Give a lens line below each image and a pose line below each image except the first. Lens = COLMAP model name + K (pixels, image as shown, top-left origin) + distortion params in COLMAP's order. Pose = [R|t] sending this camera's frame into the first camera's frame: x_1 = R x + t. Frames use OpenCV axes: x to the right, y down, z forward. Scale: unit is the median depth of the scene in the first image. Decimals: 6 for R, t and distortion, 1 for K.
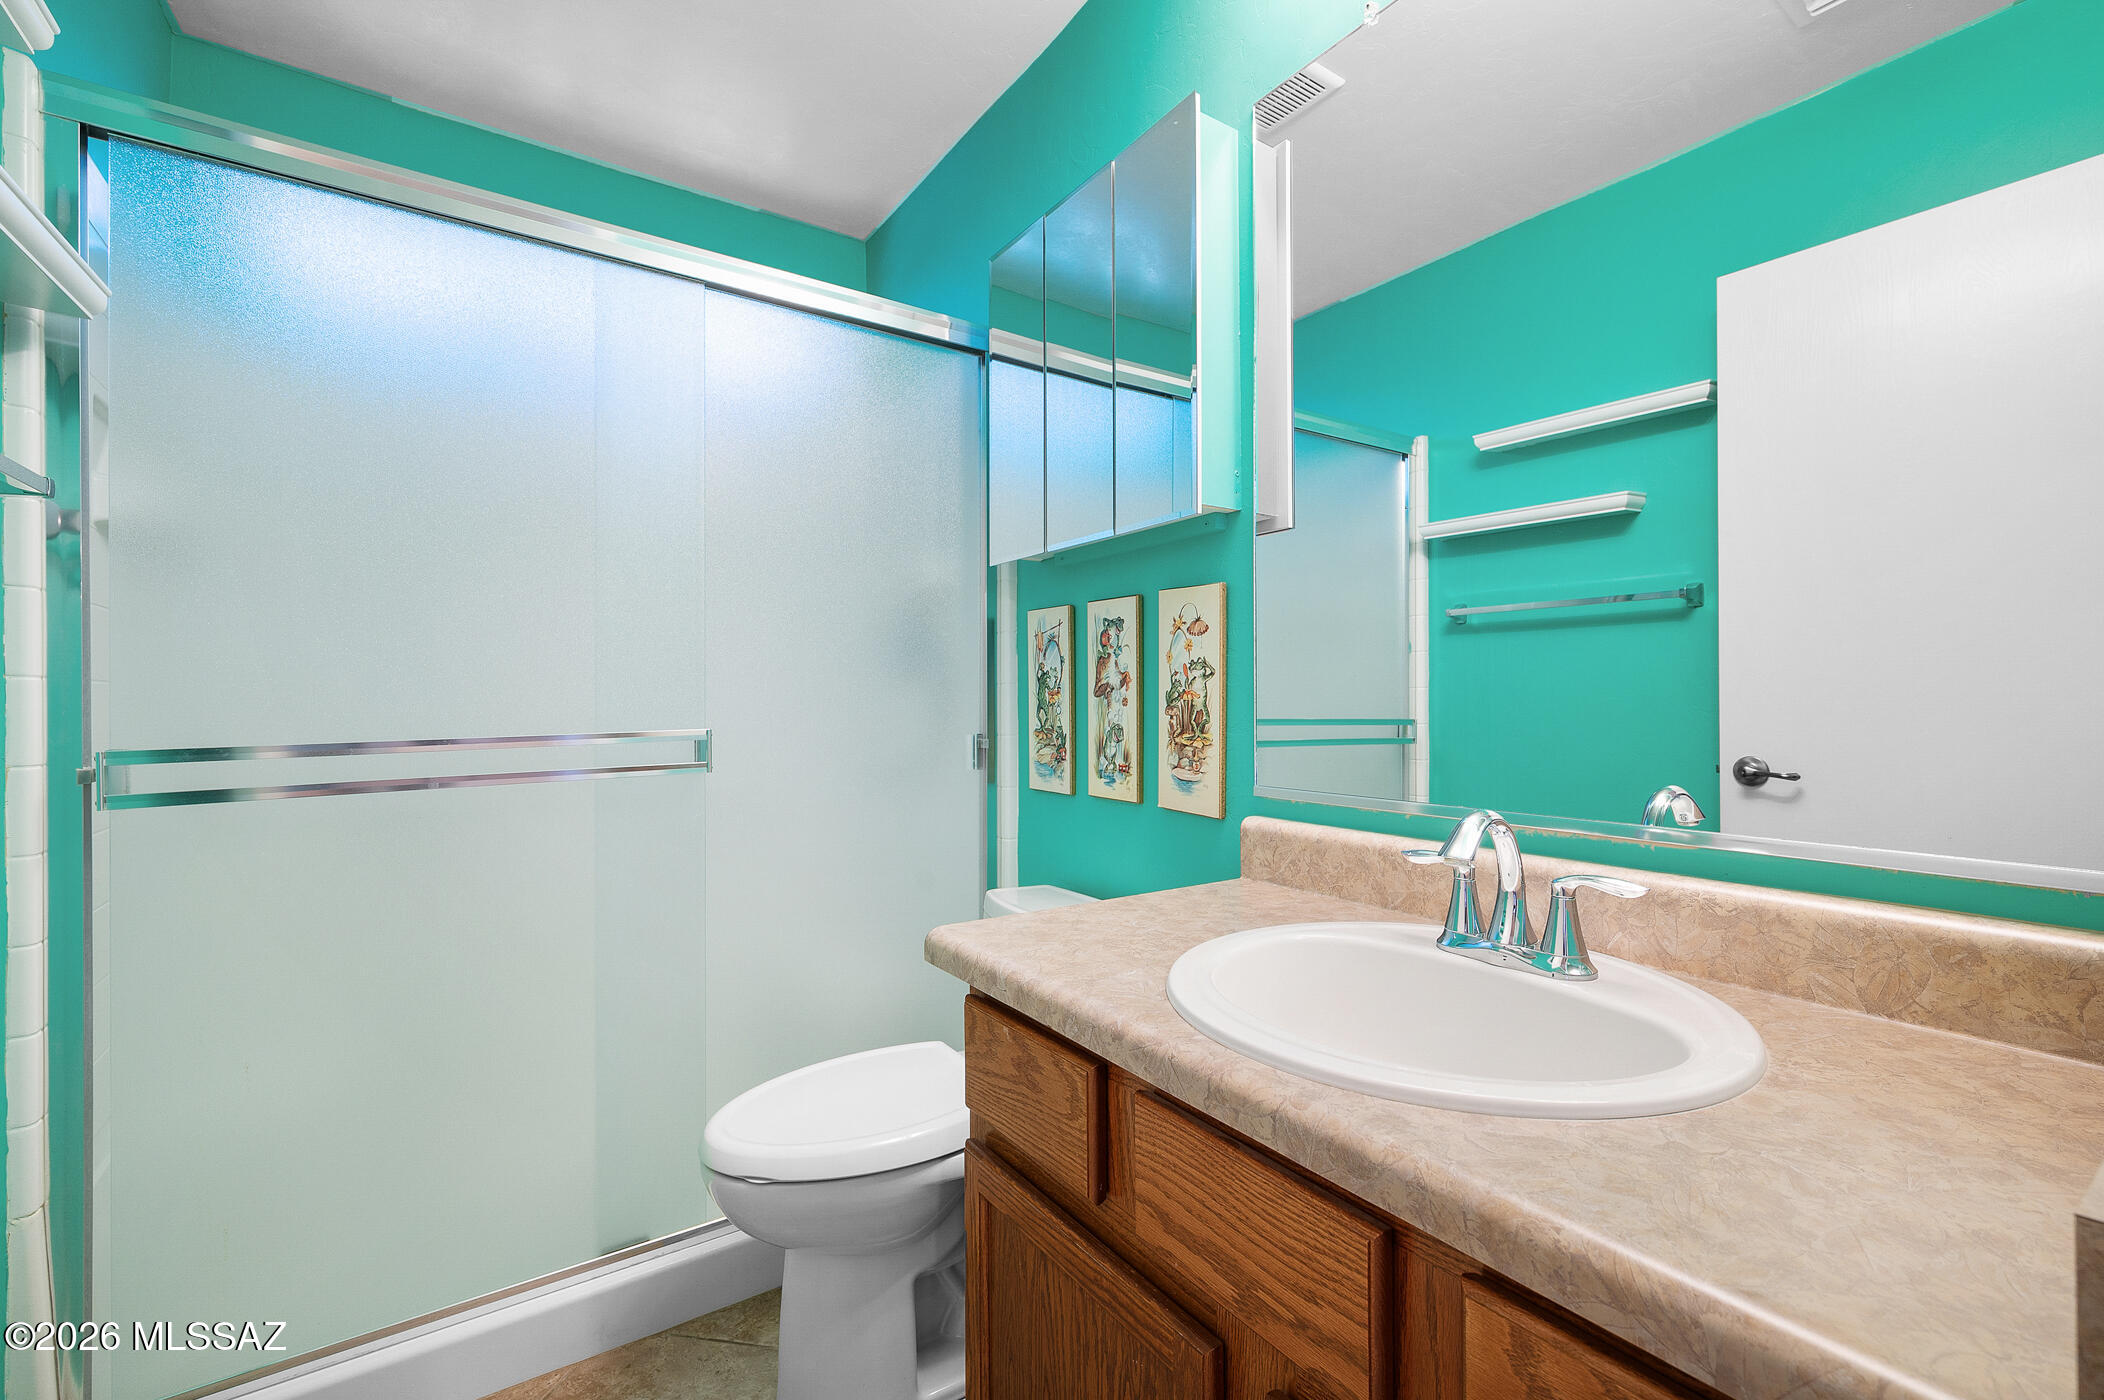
lens RADIAL K [[884.8, 0, 1052.0], [0, 884.8, 700.0], [0, 0, 1]] dist [-0.000160, -0.000087]
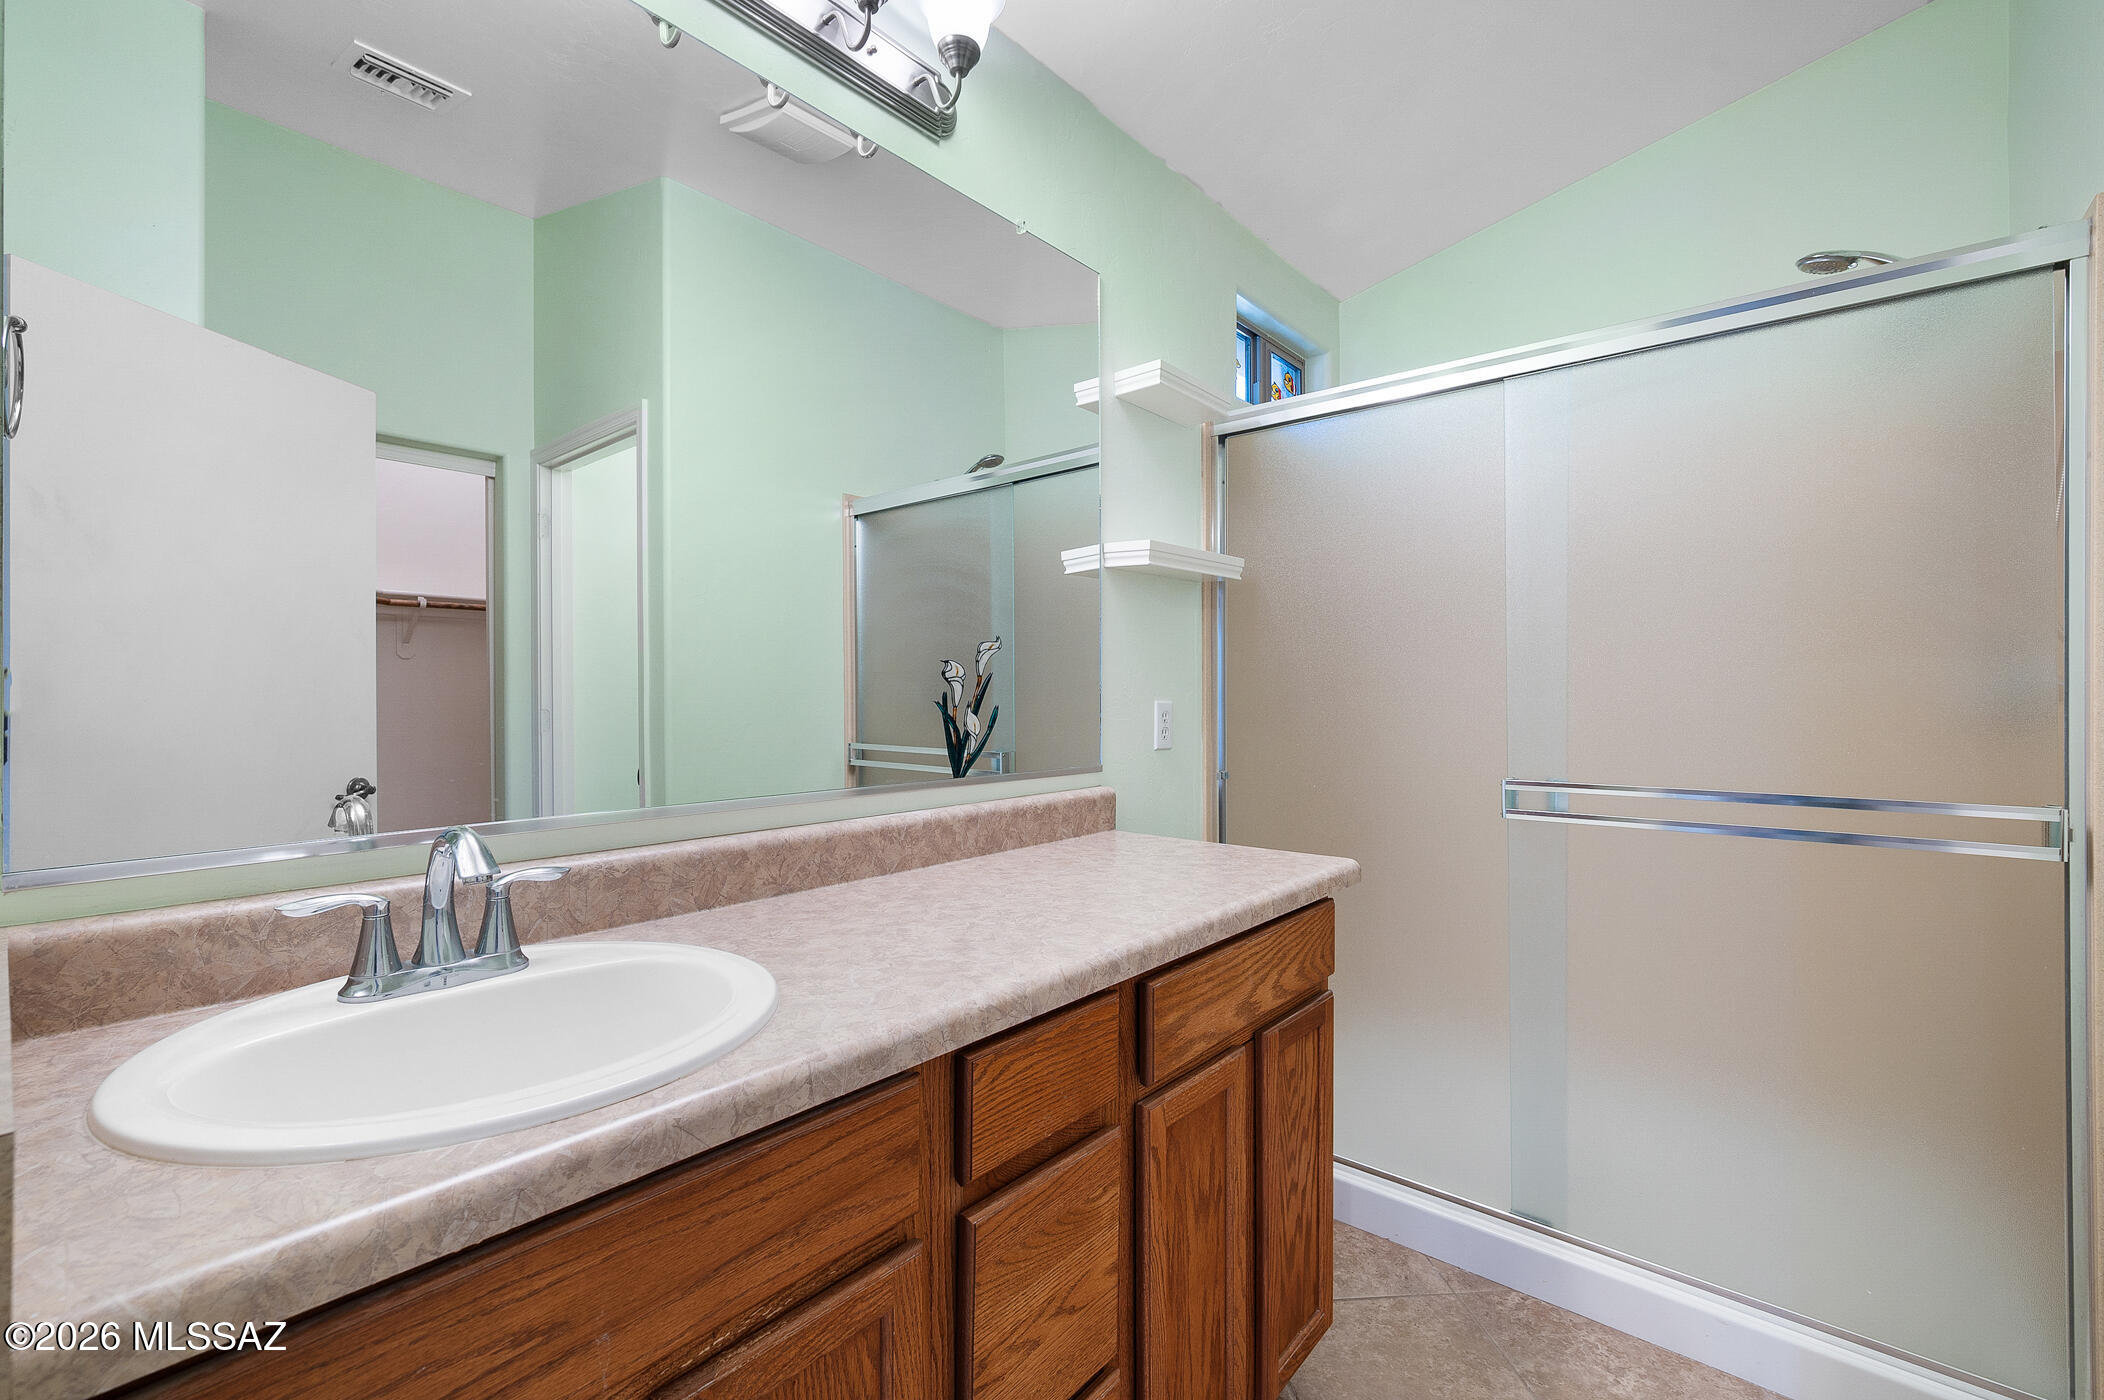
lens RADIAL K [[896.0, 0, 1052.0], [0, 896.0, 700.0], [0, 0, 1]] dist [0.000428, 0.000019]
pose [[-0.264566, -0.008222, 0.964333, -0.970533], [-0.010662, 0.999927, 0.005600, -0.053998], [-0.964309, -0.008800, -0.264634, 0.973167]]
